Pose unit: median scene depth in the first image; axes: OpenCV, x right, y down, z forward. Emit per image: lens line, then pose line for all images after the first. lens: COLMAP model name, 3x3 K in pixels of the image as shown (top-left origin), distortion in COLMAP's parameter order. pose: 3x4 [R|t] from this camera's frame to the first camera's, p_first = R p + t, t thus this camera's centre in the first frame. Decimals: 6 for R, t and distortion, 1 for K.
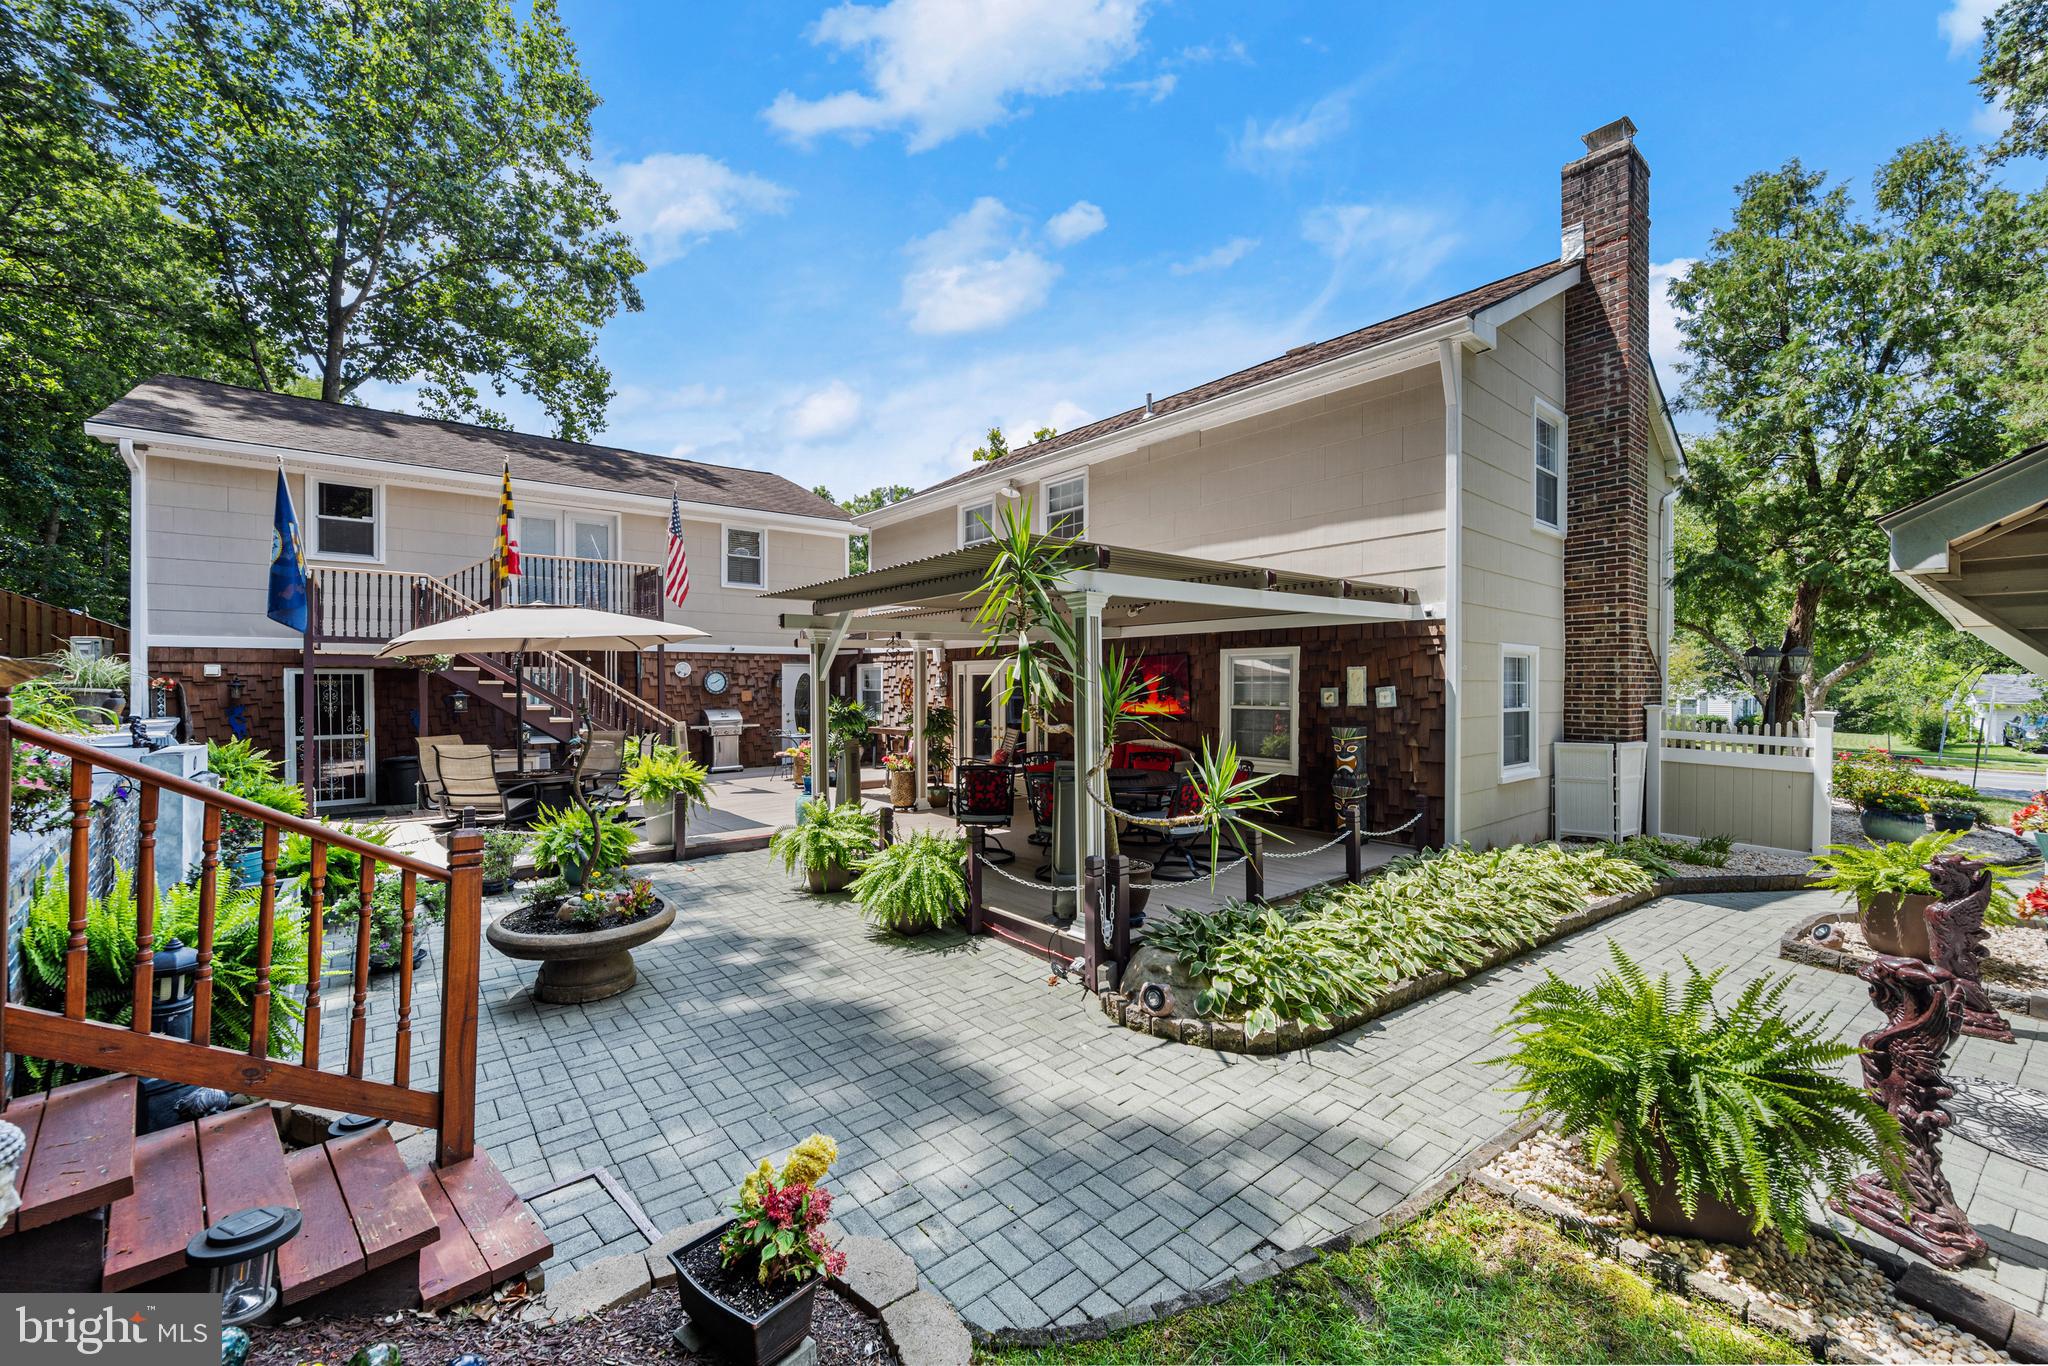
lens RADIAL K [[816.3, 0, 1032.3], [0, 816.3, 686.8], [0, 0, 1]] dist [-0.000515, -0.000131]
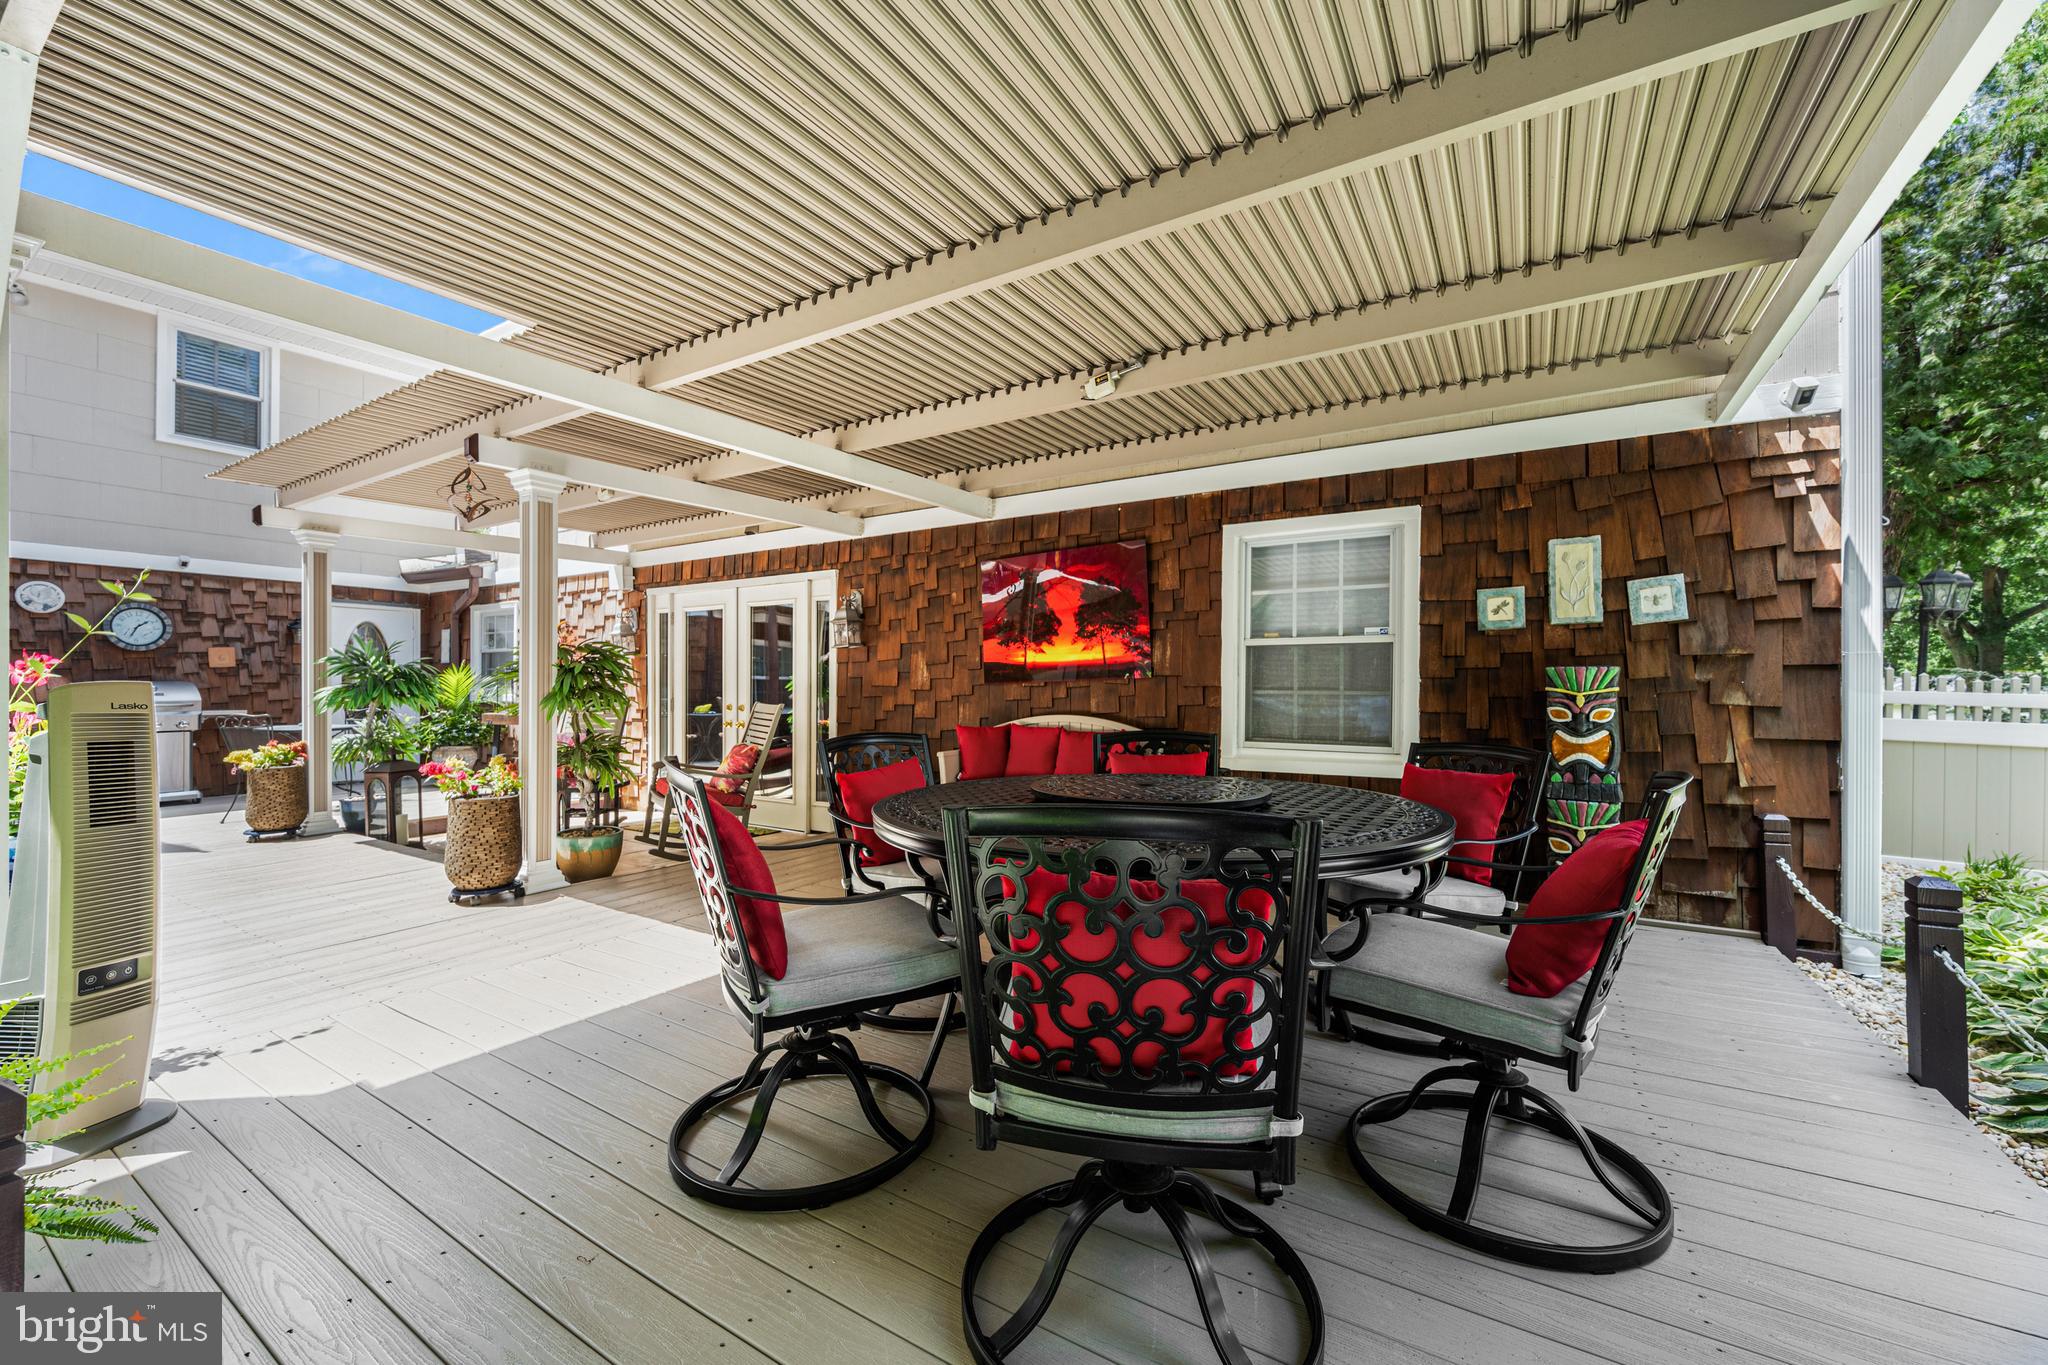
lens RADIAL K [[816.3, 0, 1032.3], [0, 816.3, 686.3], [0, 0, 1]] dist [-0.000515, -0.000131]
pose [[0.950859, 0.004750, 0.309587, -0.026972], [-0.002254, 0.999962, -0.008421, 0.049263], [-0.309615, 0.007310, 0.950834, 0.512253]]
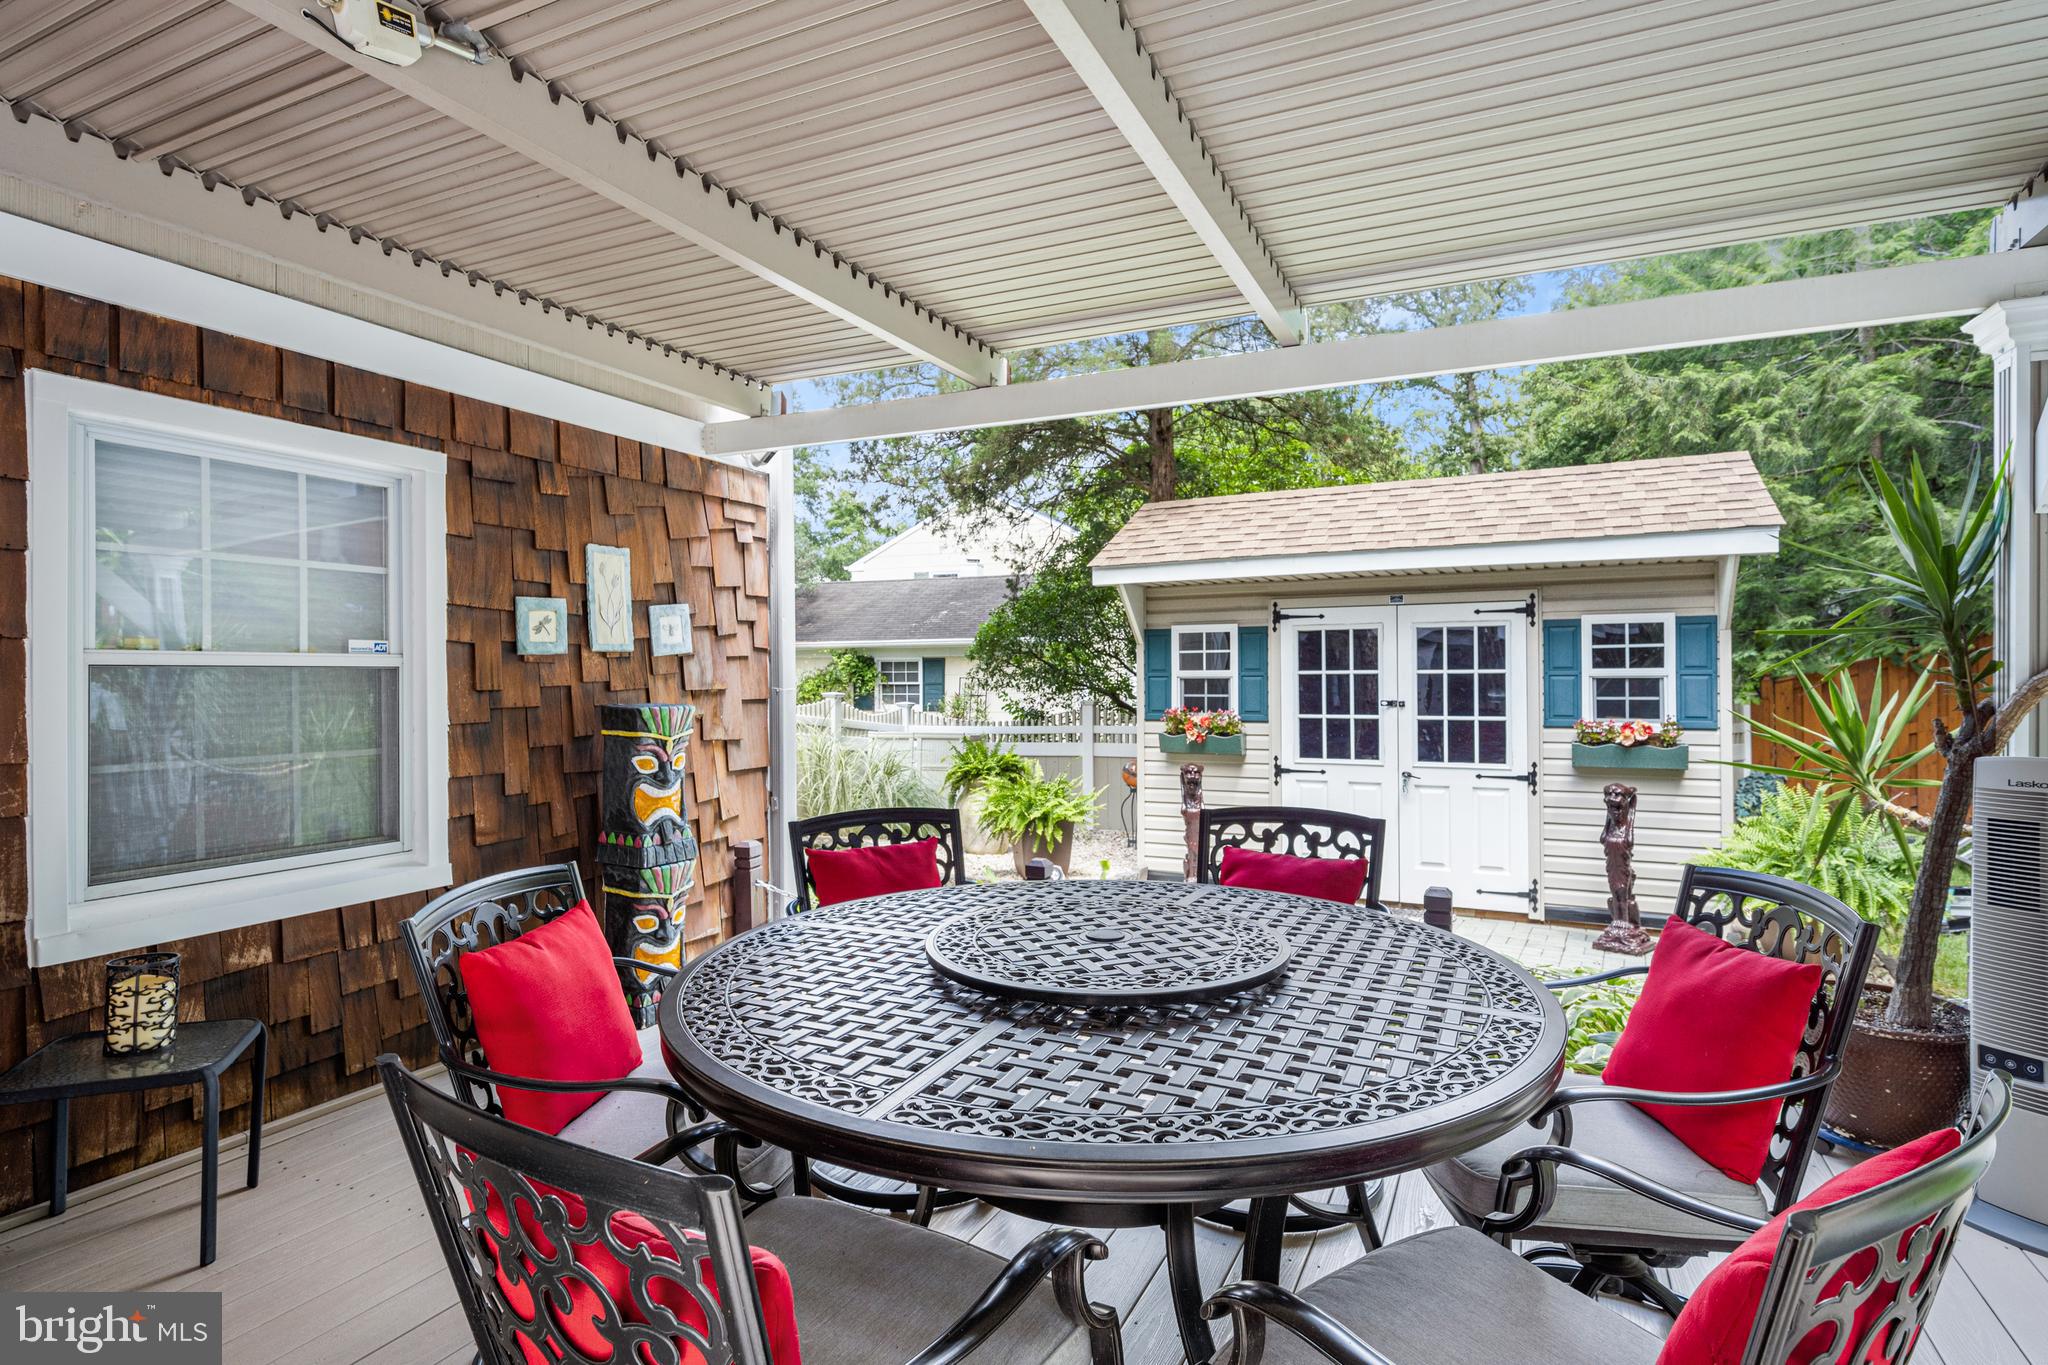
lens RADIAL K [[1025.7, 0, 1024.0], [0, 1025.7, 682.5], [0, 0, 1]] dist [0.000636, 0.000083]
pose [[-0.403288, -0.001516, 0.915072, -0.087362], [0.014397, 0.999864, 0.008002, 0.028684], [-0.914960, 0.016401, -0.403211, 0.790896]]
